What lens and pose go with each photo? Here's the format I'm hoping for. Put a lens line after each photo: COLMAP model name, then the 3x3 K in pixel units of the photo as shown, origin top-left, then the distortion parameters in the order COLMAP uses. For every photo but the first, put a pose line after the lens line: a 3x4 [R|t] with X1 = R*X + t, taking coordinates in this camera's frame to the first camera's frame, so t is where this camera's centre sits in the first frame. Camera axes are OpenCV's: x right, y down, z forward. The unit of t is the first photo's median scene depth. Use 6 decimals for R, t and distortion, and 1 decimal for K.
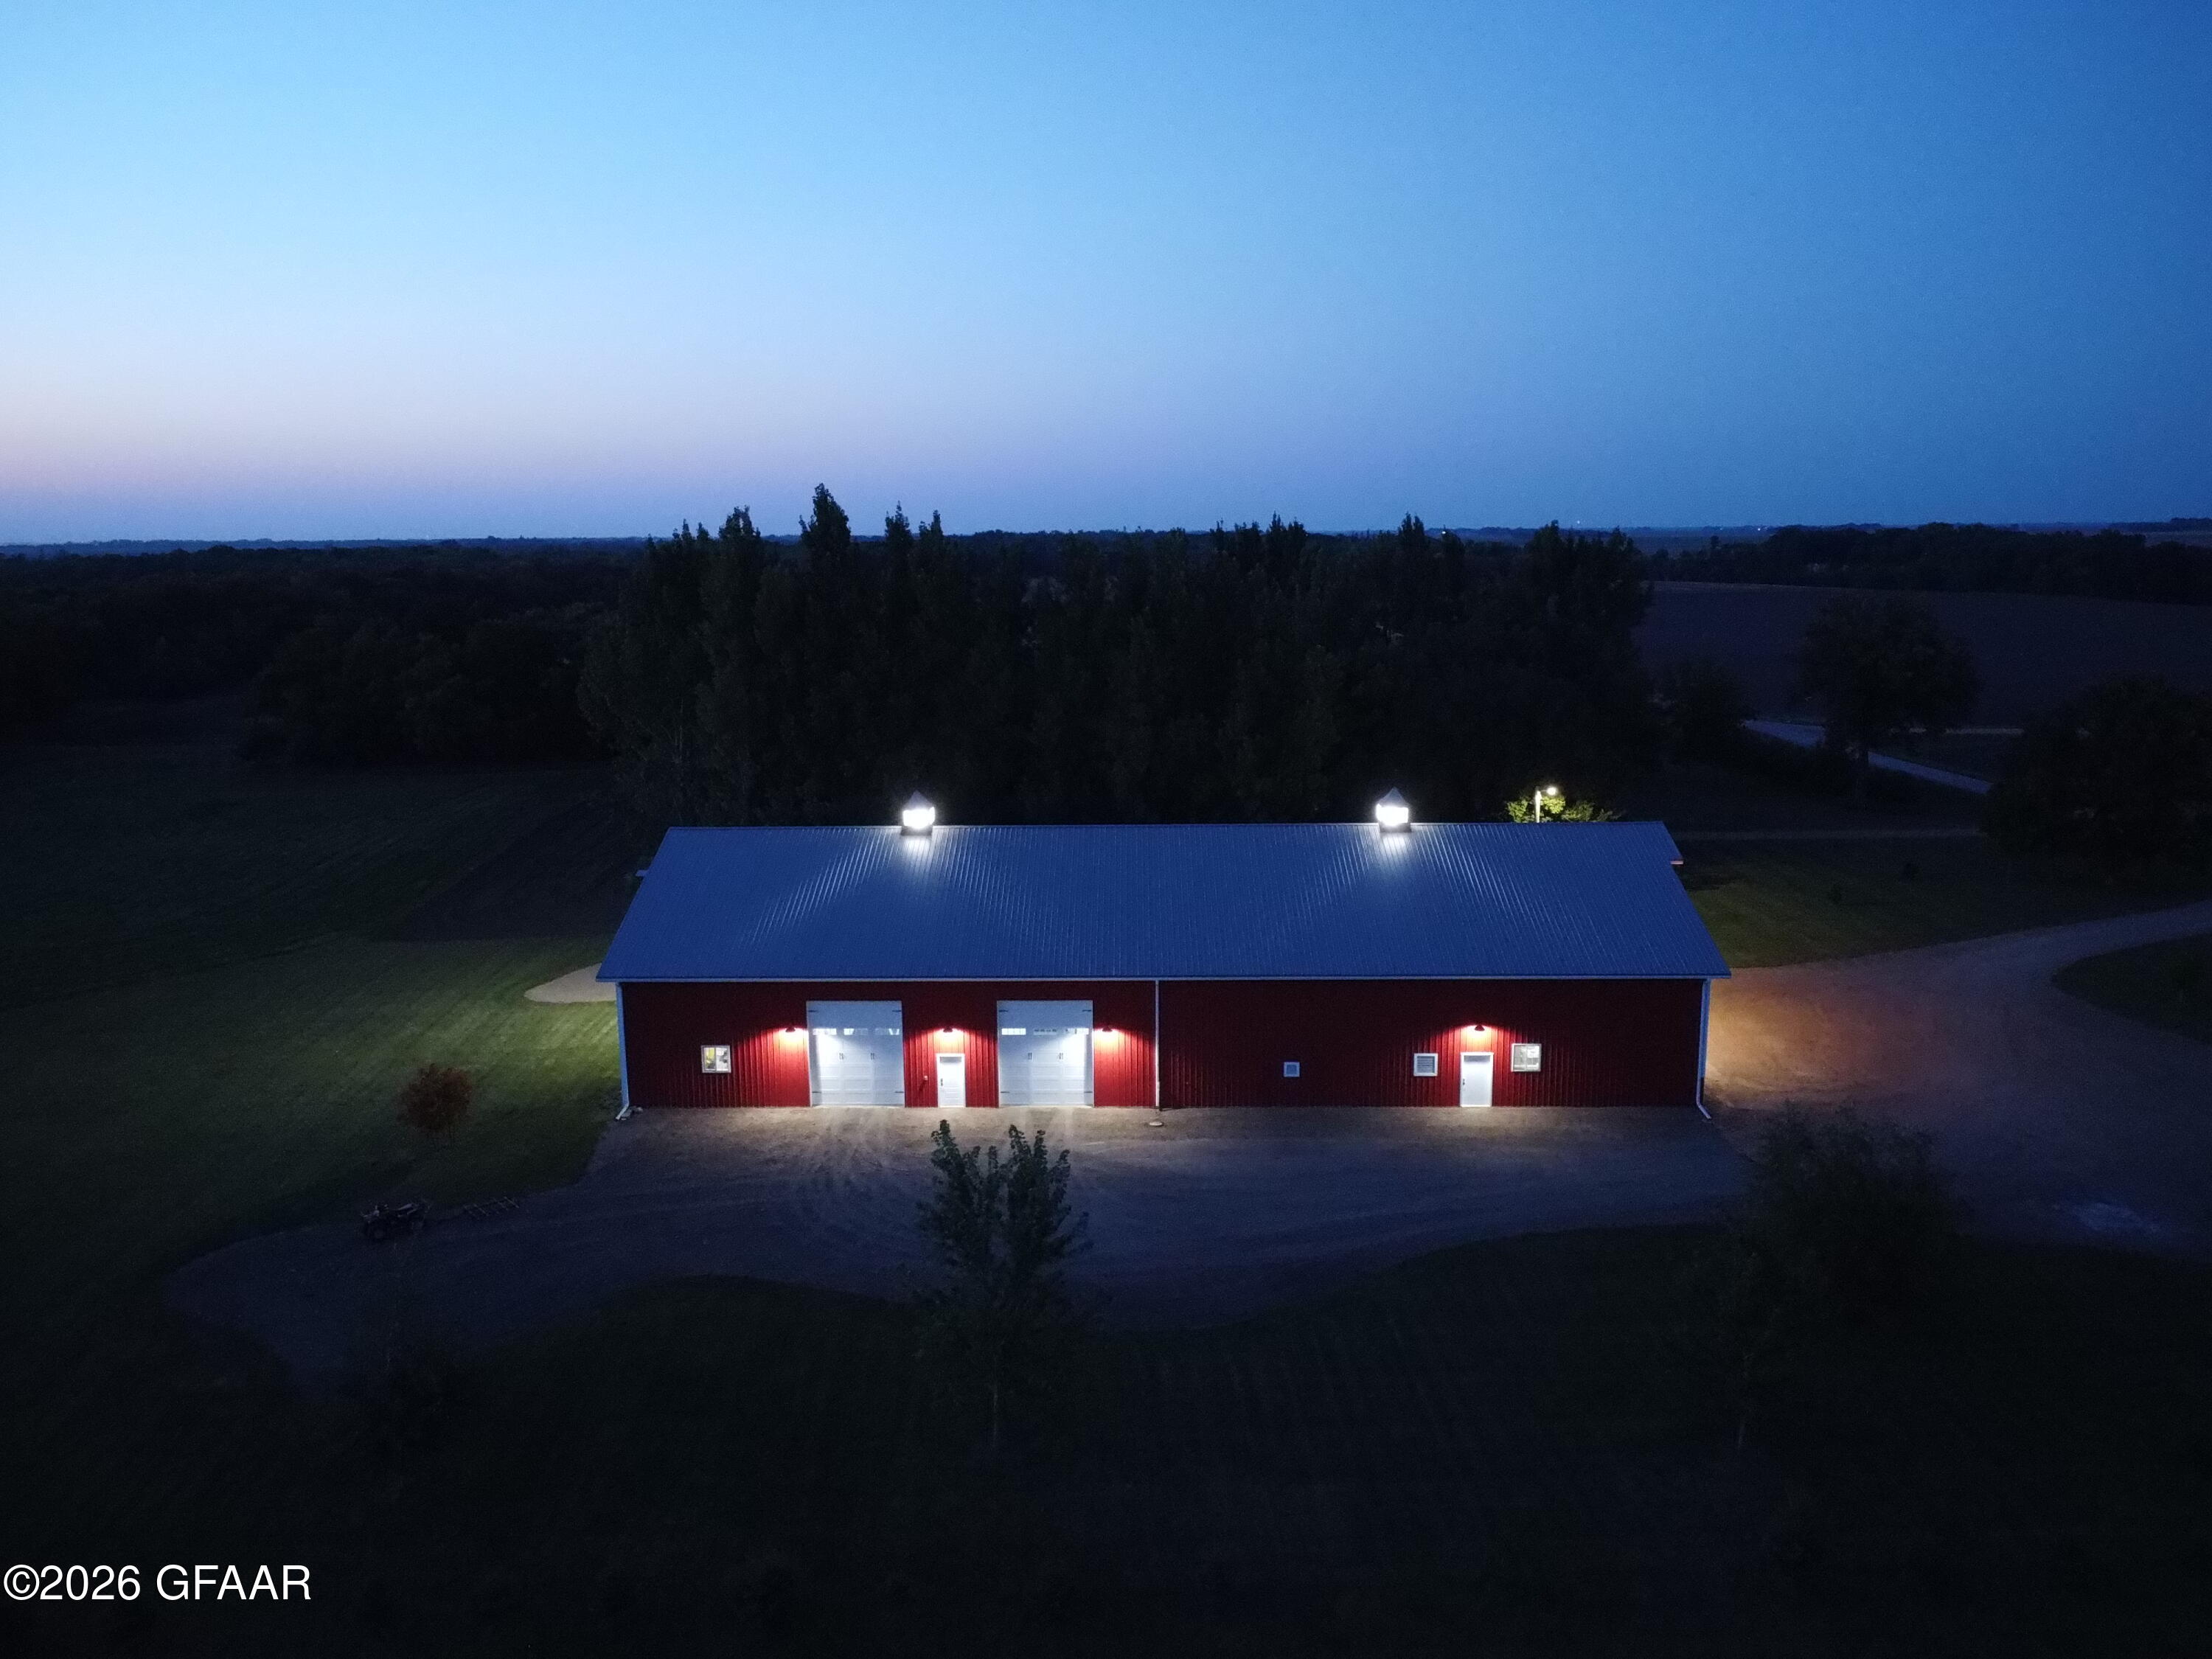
lens RADIAL K [[1626.8, 0, 1106.0], [0, 1626.8, 829.5], [0, 0, 1]] dist [-0.000461, 0.000974]
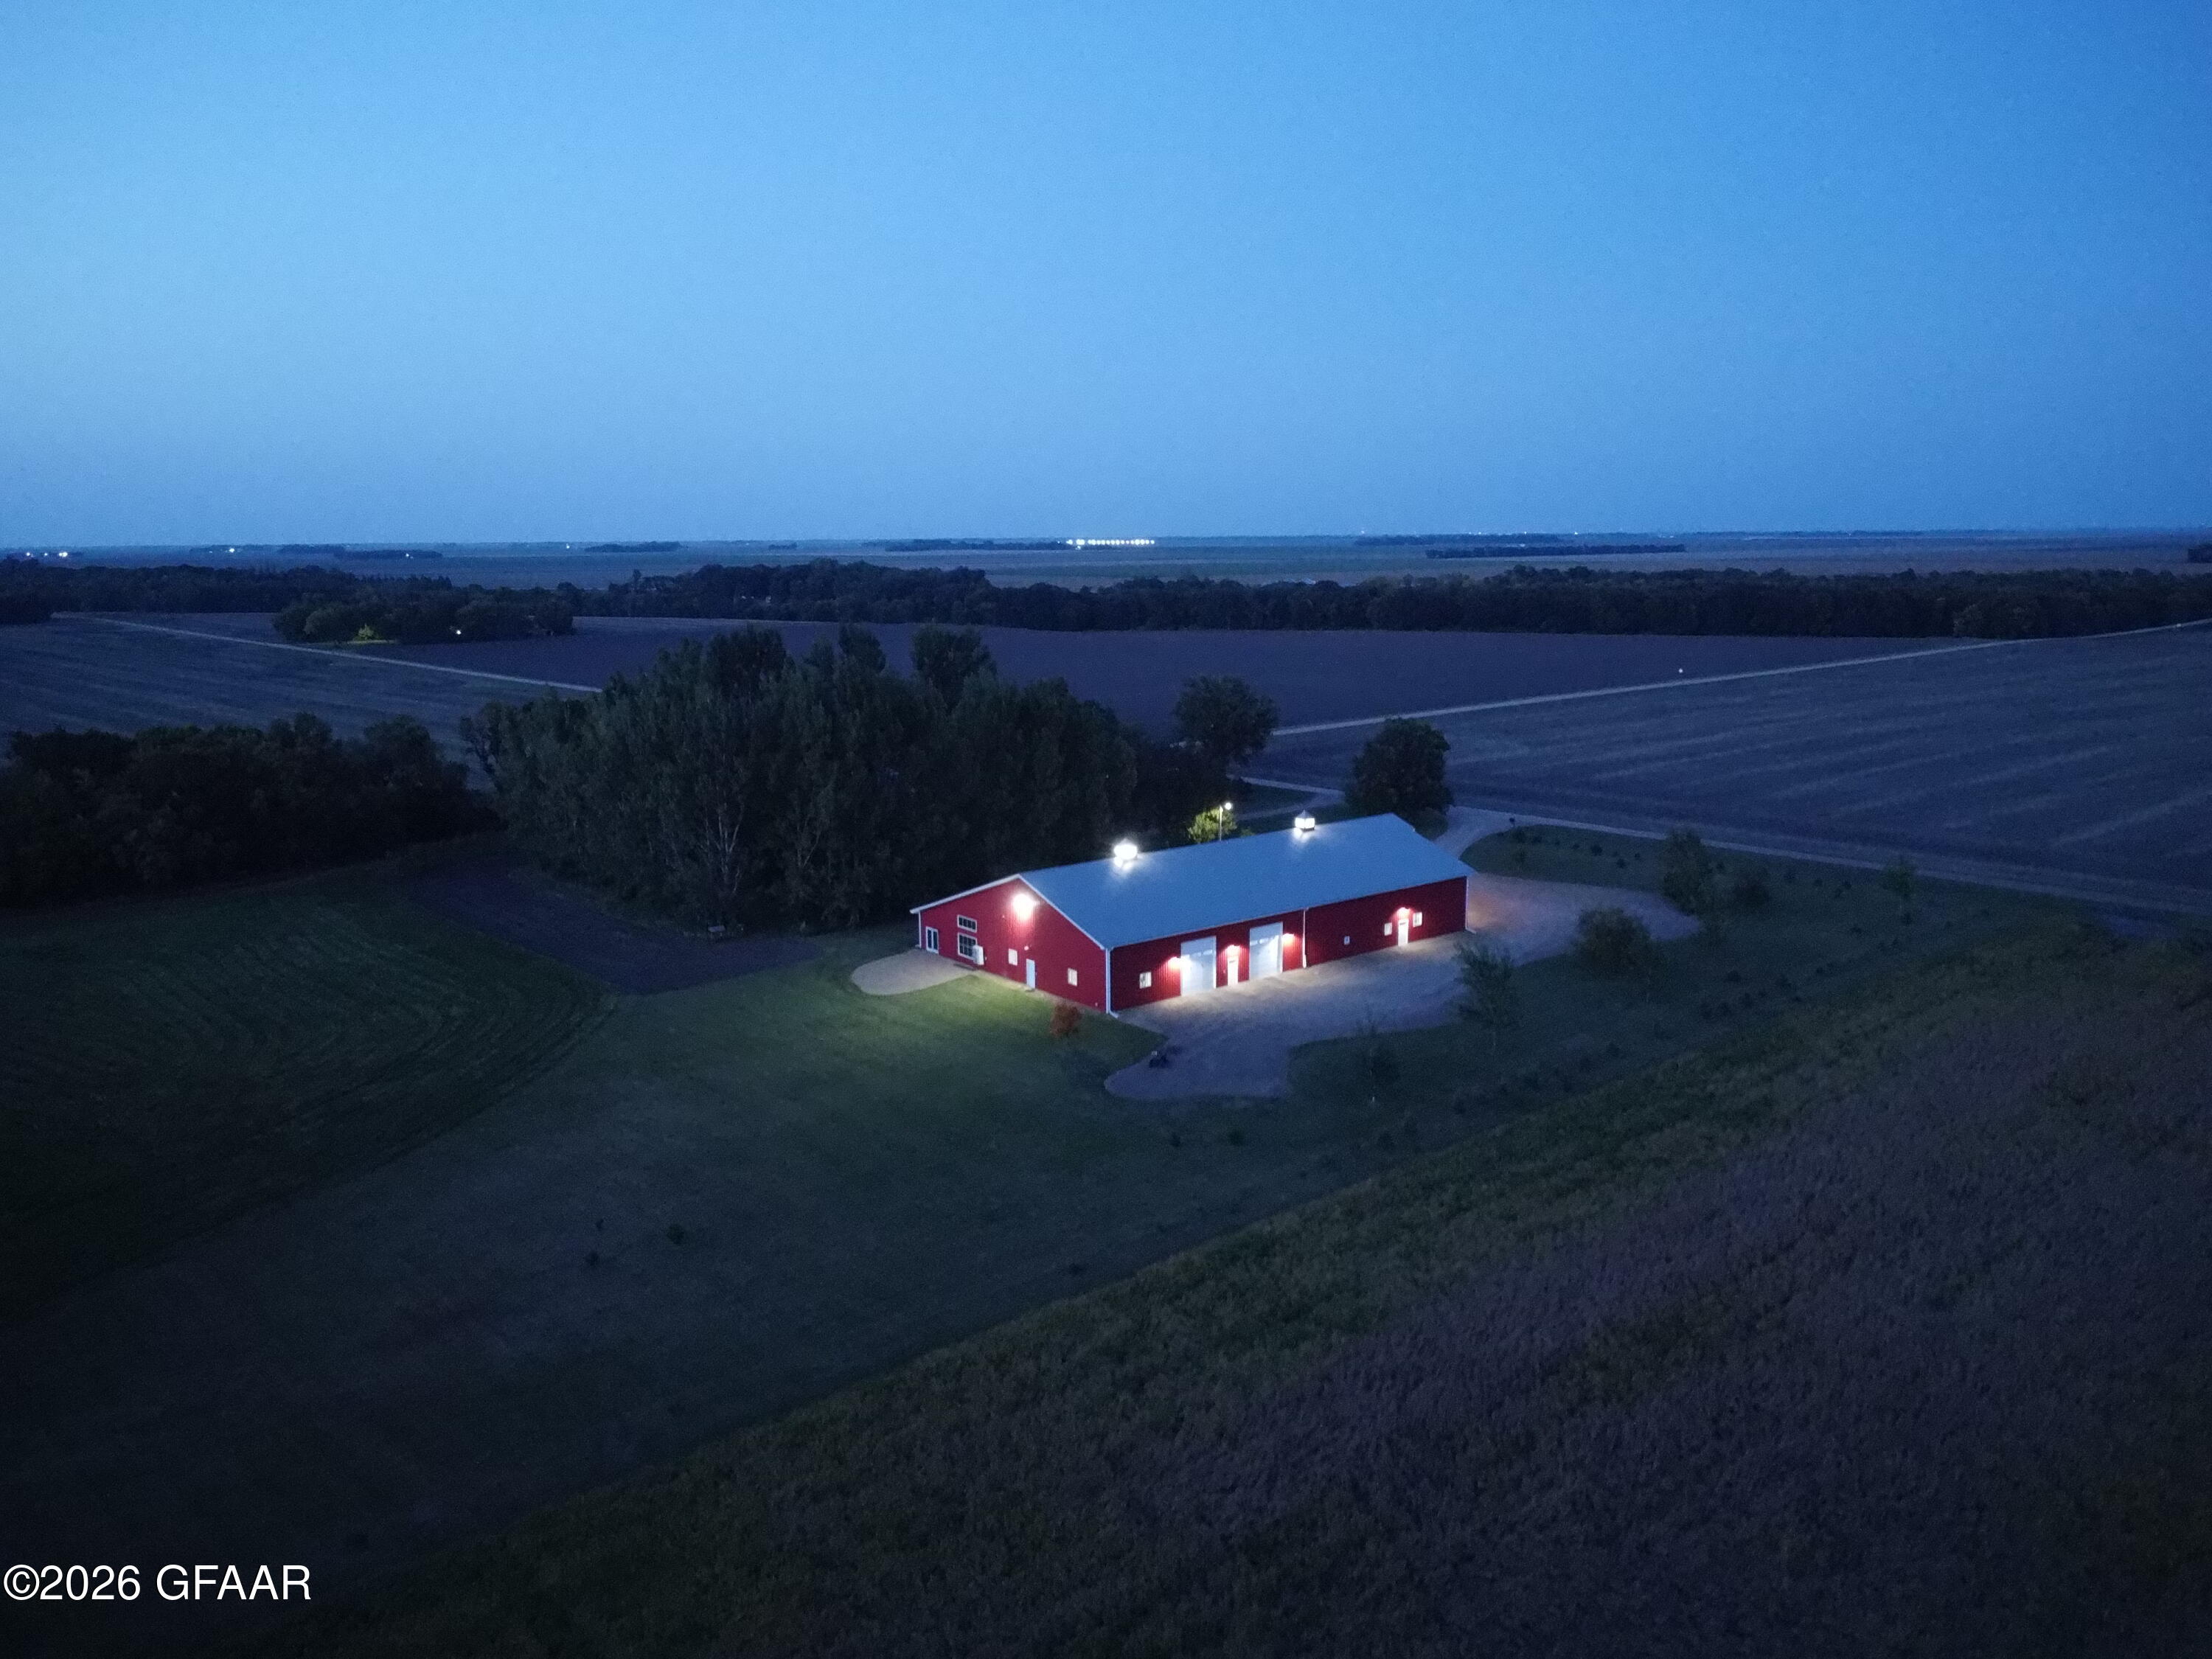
lens RADIAL K [[1626.8, 0, 1106.0], [0, 1626.8, 829.5], [0, 0, 1]] dist [-0.000461, 0.000974]
pose [[0.772411, -0.108433, 0.625798, -1.499500], [0.113044, 0.993057, 0.032540, -0.110508], [-0.624982, 0.045608, 0.779306, -0.521802]]
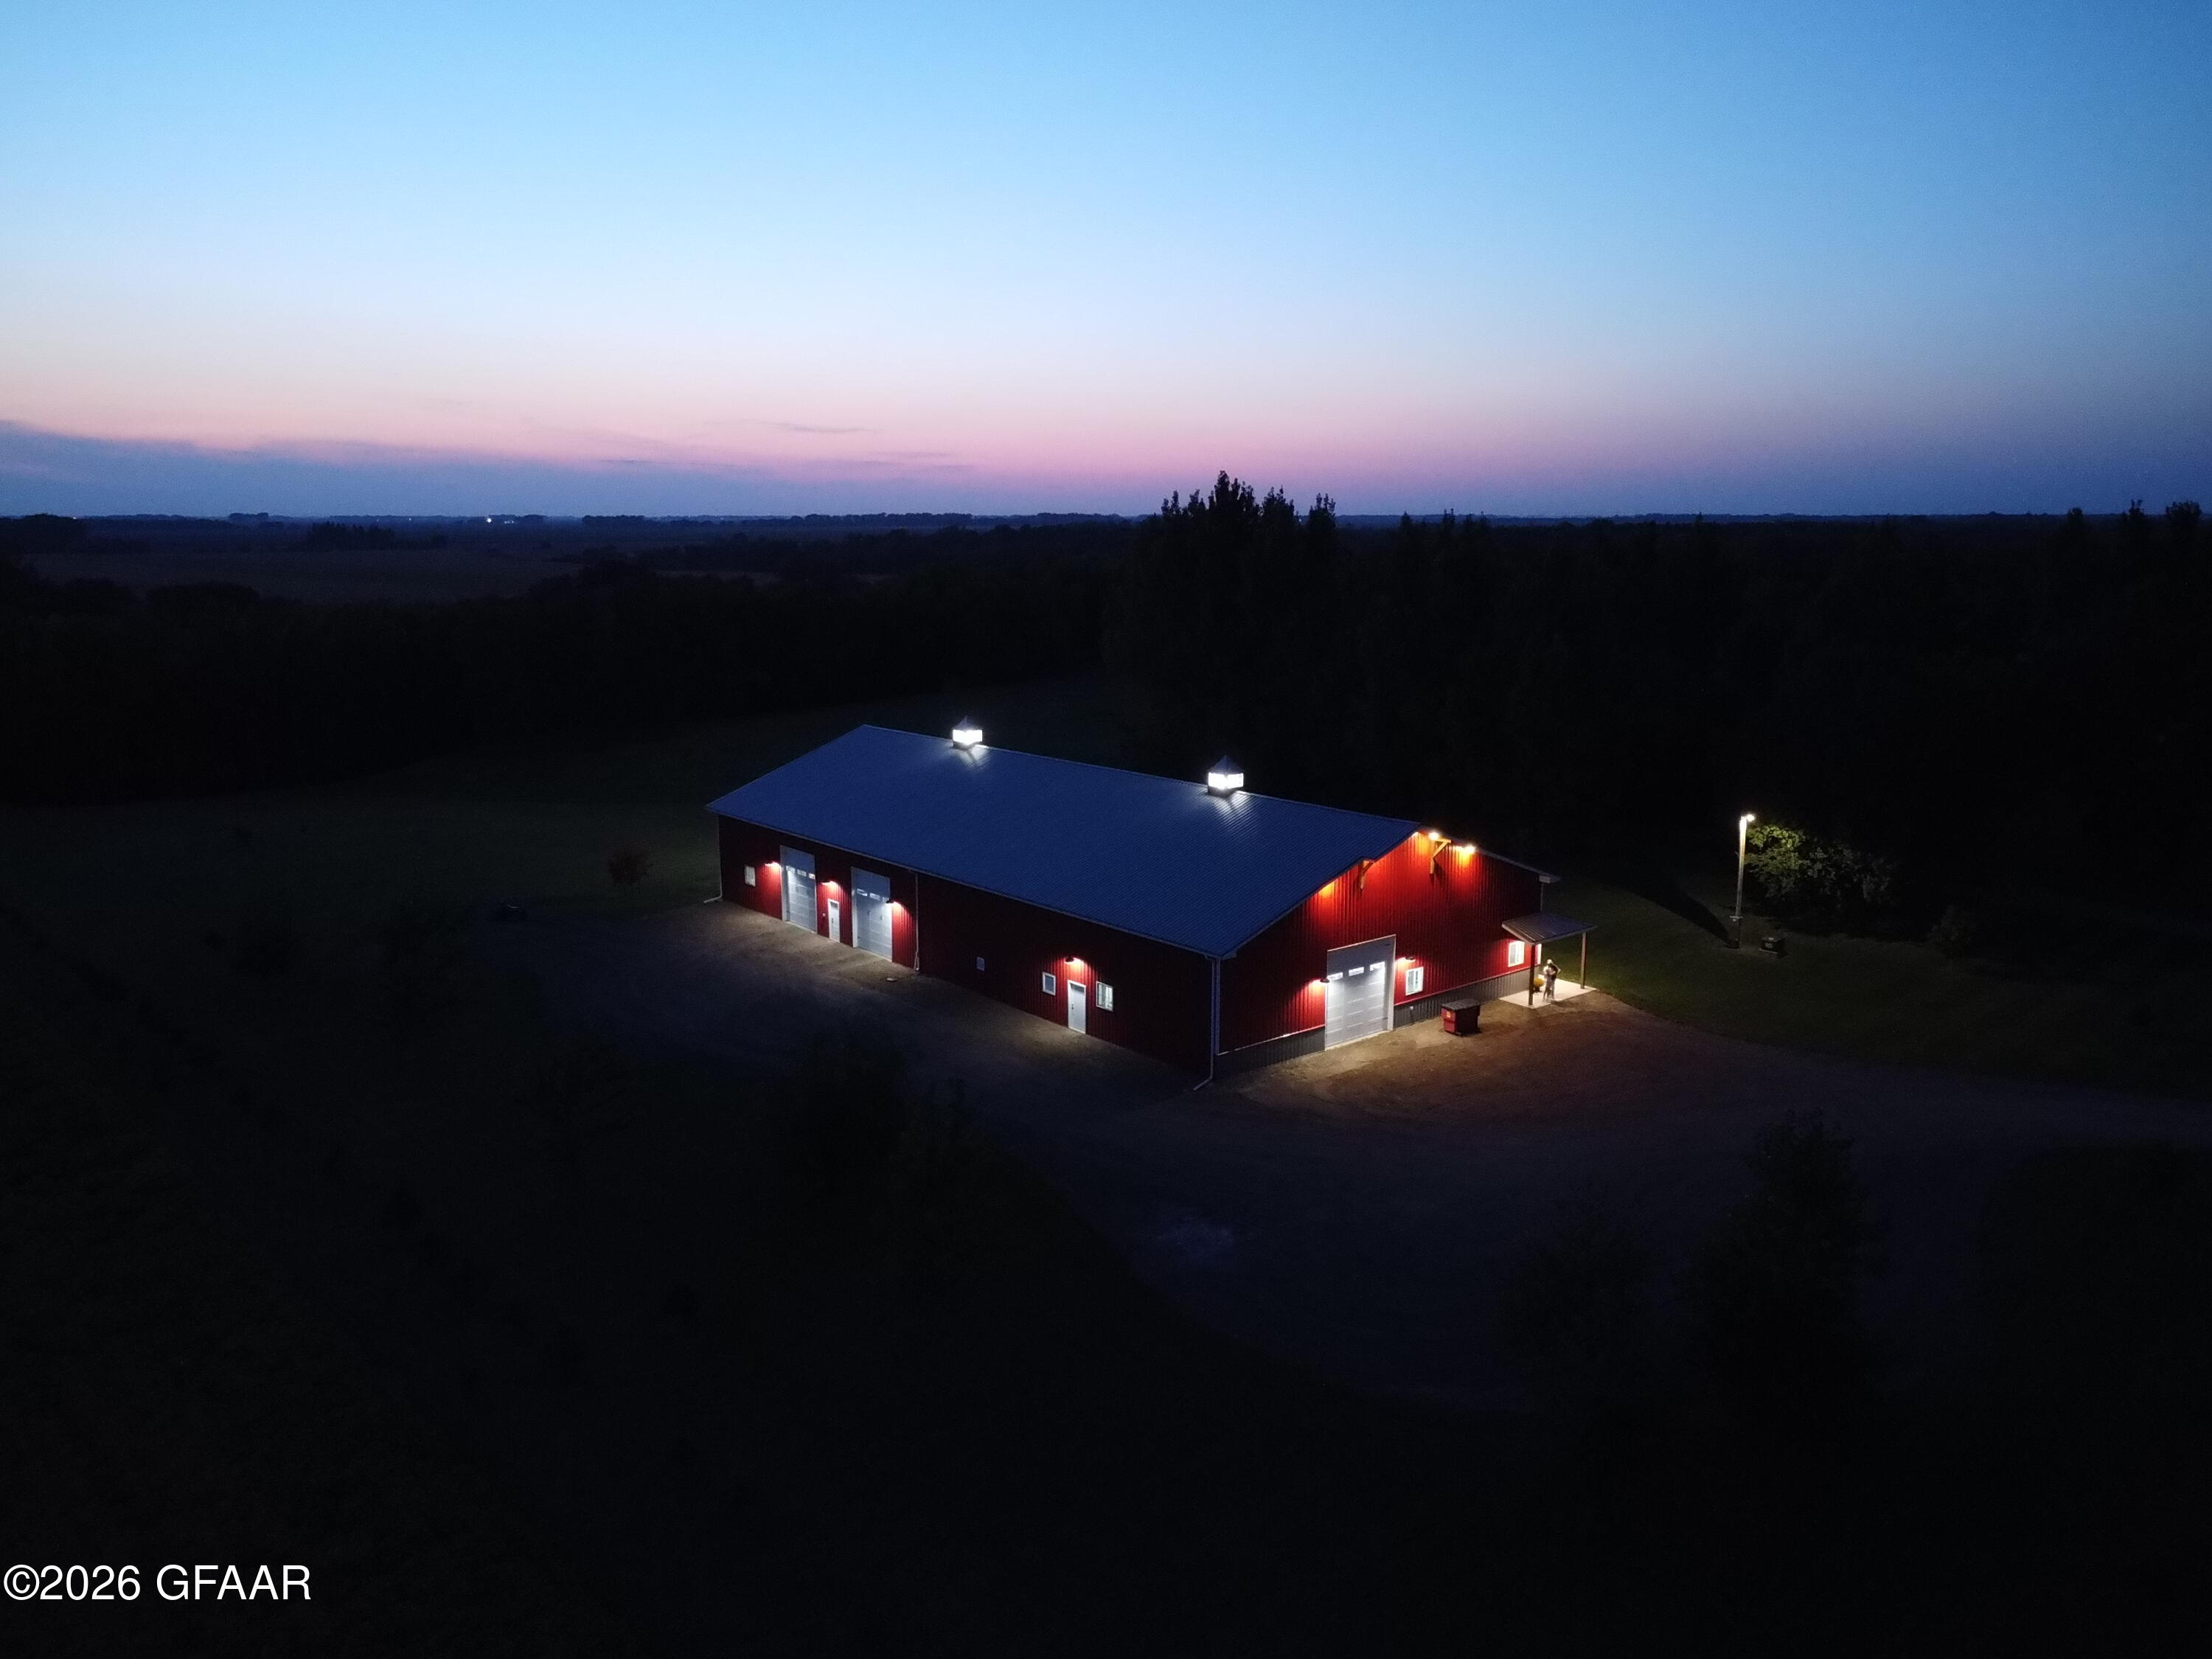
lens RADIAL K [[1626.8, 0, 1106.0], [0, 1626.8, 829.5], [0, 0, 1]] dist [-0.000461, 0.000974]
pose [[0.661394, 0.148657, -0.735159, 1.044914], [-0.137453, 0.987585, 0.076040, -0.055122], [0.737336, 0.050758, 0.673617, 0.249936]]
